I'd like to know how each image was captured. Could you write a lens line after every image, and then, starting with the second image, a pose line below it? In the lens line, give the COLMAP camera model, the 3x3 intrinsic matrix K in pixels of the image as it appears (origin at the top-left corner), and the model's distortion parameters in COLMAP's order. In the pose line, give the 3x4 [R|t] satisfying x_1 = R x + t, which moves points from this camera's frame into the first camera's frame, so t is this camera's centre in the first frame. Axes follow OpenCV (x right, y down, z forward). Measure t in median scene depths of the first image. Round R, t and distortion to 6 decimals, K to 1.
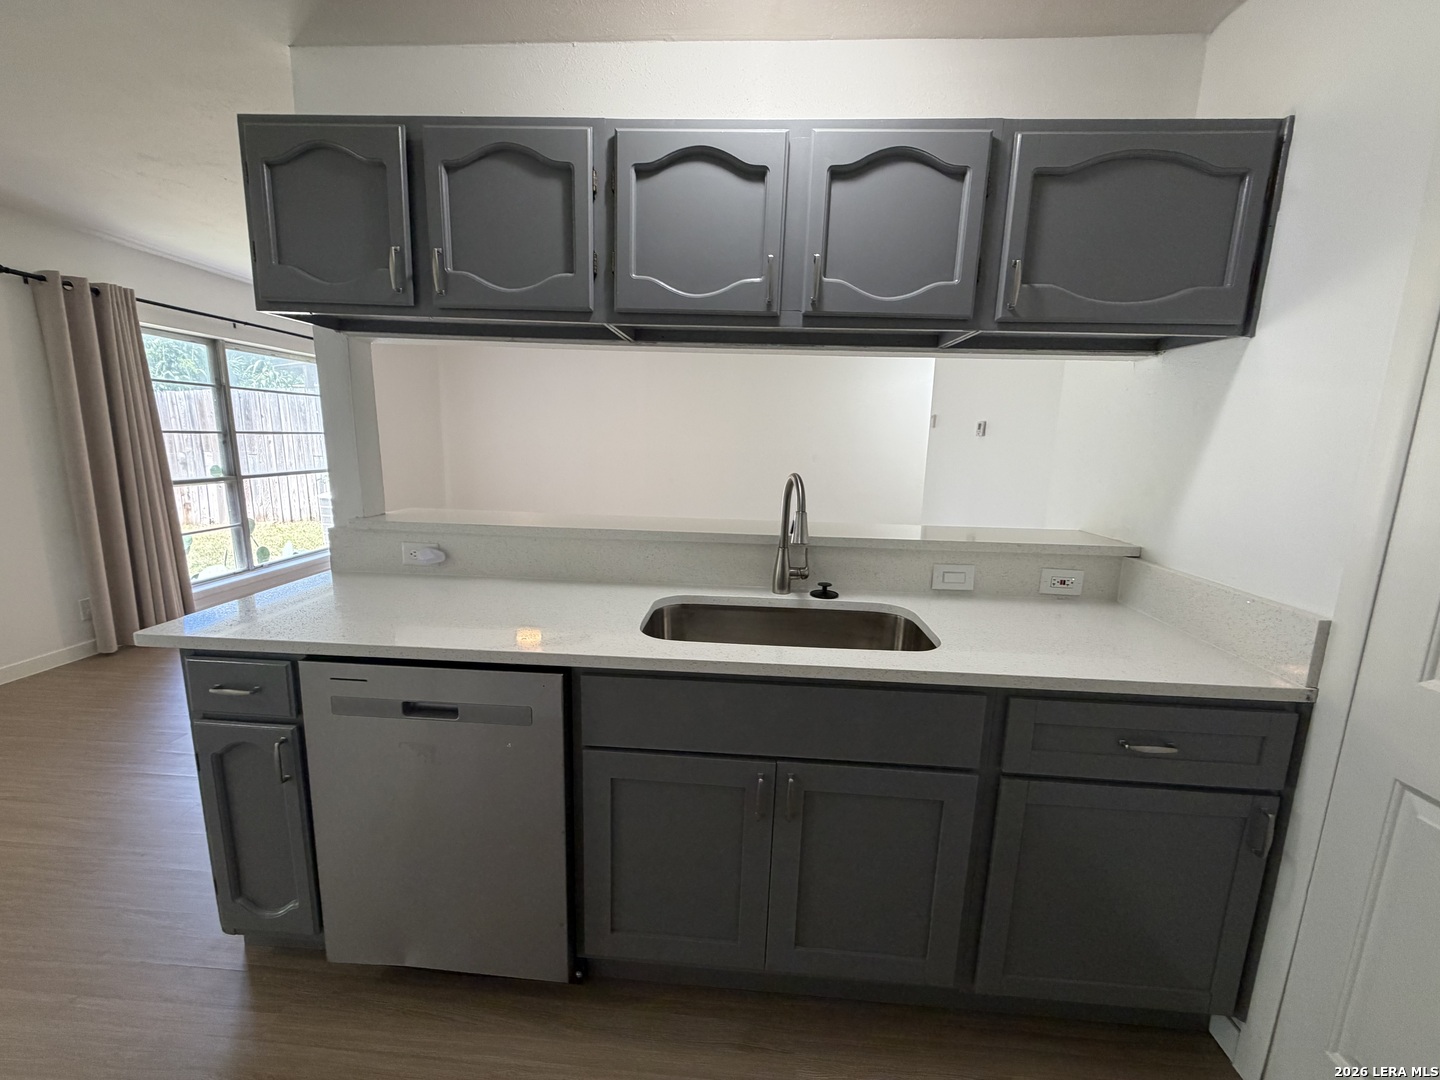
lens RADIAL K [[571.8, 0, 716.8], [0, 571.8, 539.6], [0, 0, 1]] dist [0.001978, -0.001135]
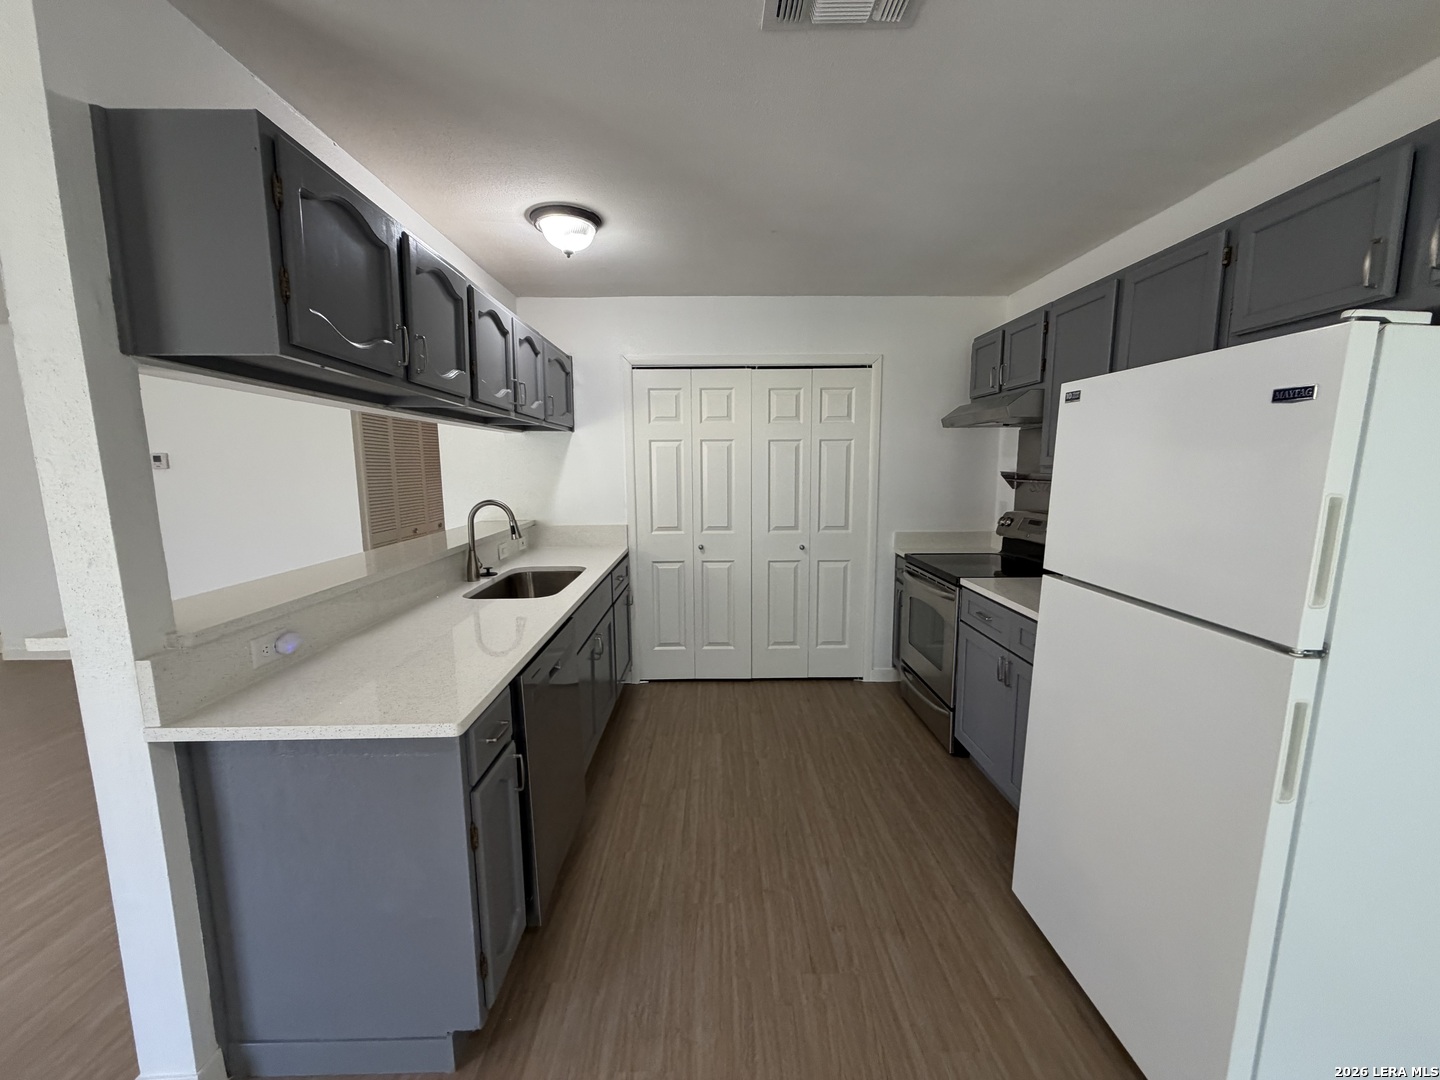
lens RADIAL K [[571.8, 0, 716.5], [0, 571.8, 538.8], [0, 0, 1]] dist [0.001978, -0.001135]
pose [[-0.071069, -0.155731, 0.985240, -1.736943], [0.182552, 0.969024, 0.166336, -0.184134], [-0.980624, 0.191679, -0.040438, 0.519617]]
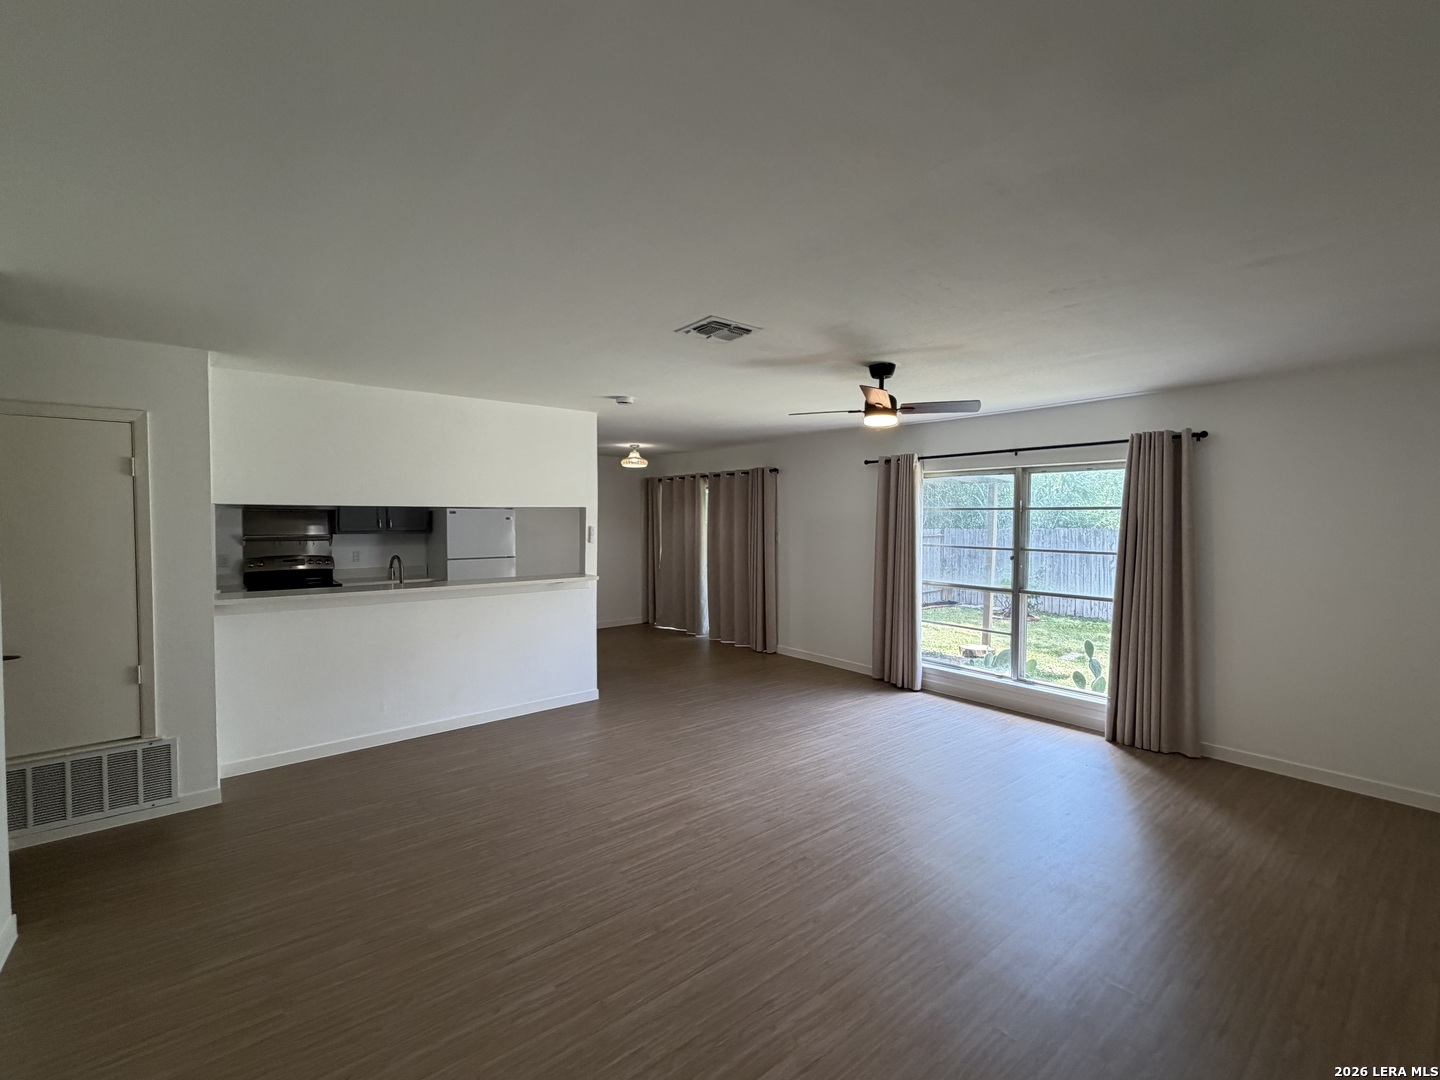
lens RADIAL K [[629.6, 0, 725.3], [0, 629.6, 539.1], [0, 0, 1]] dist [-0.000073, 0.000023]
pose [[-0.728967, -0.002803, -0.684543, 1.158858], [-0.142794, 0.978616, 0.148054, -0.954204], [0.669490, 0.205675, -0.713780, 4.626654]]
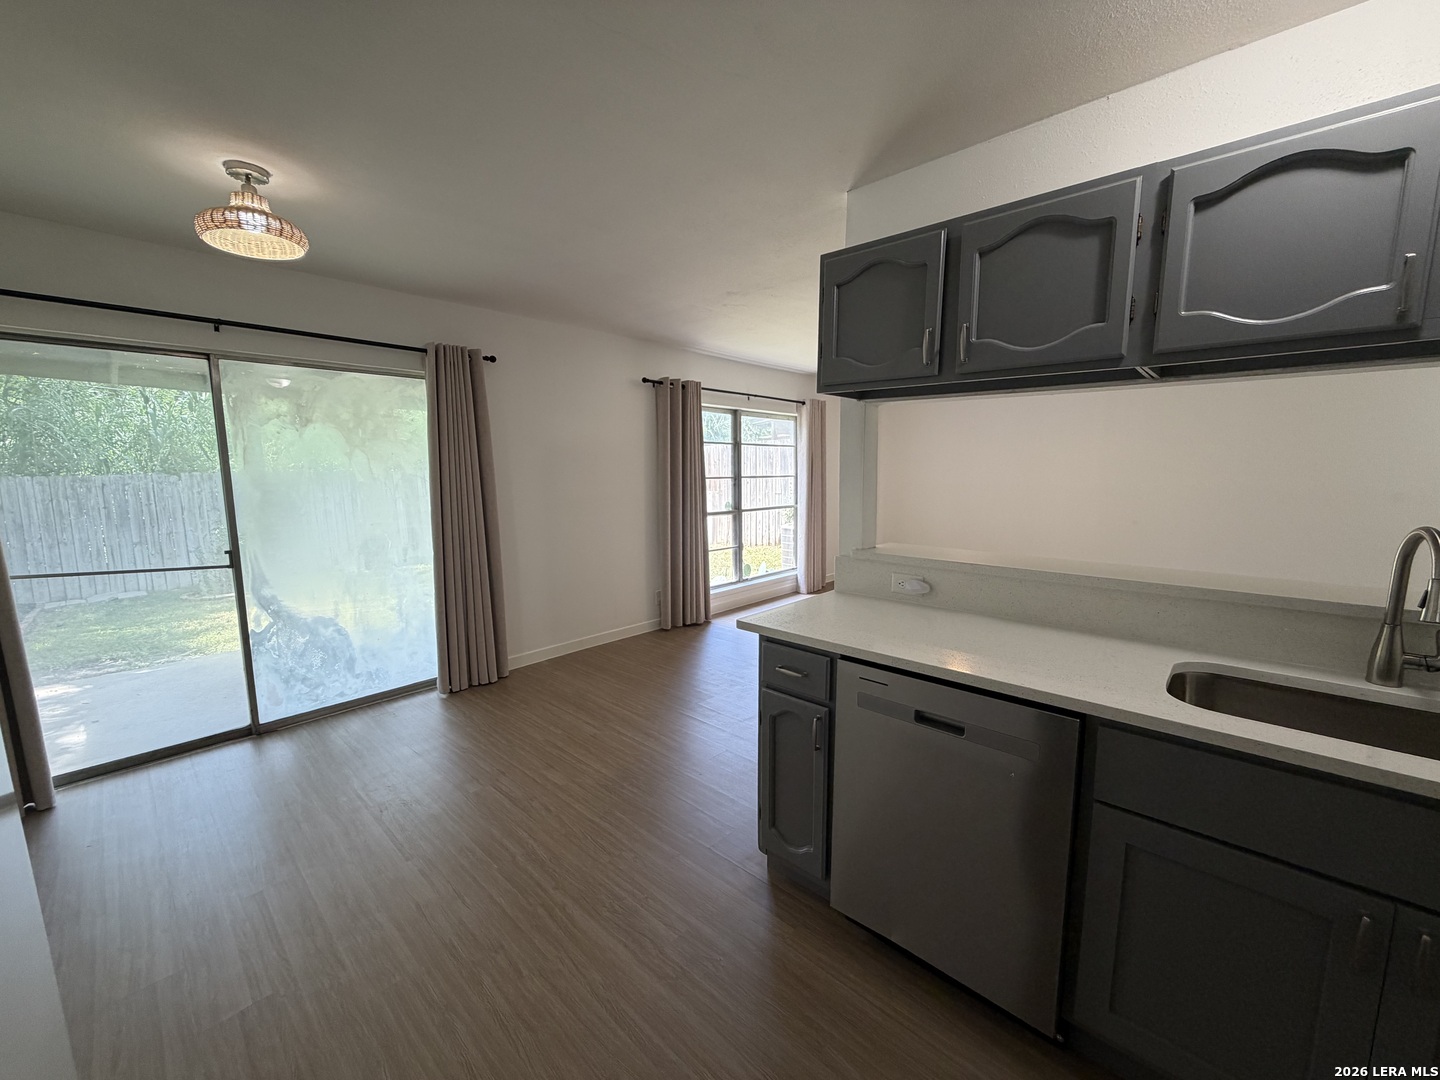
lens RADIAL K [[571.8, 0, 716.8], [0, 571.8, 538.9], [0, 0, 1]] dist [0.001978, -0.001135]
pose [[0.774815, 0.049933, -0.630213, -0.125685], [-0.089217, 0.995536, -0.030810, 0.005324], [0.625861, 0.080098, 0.775811, -0.176933]]
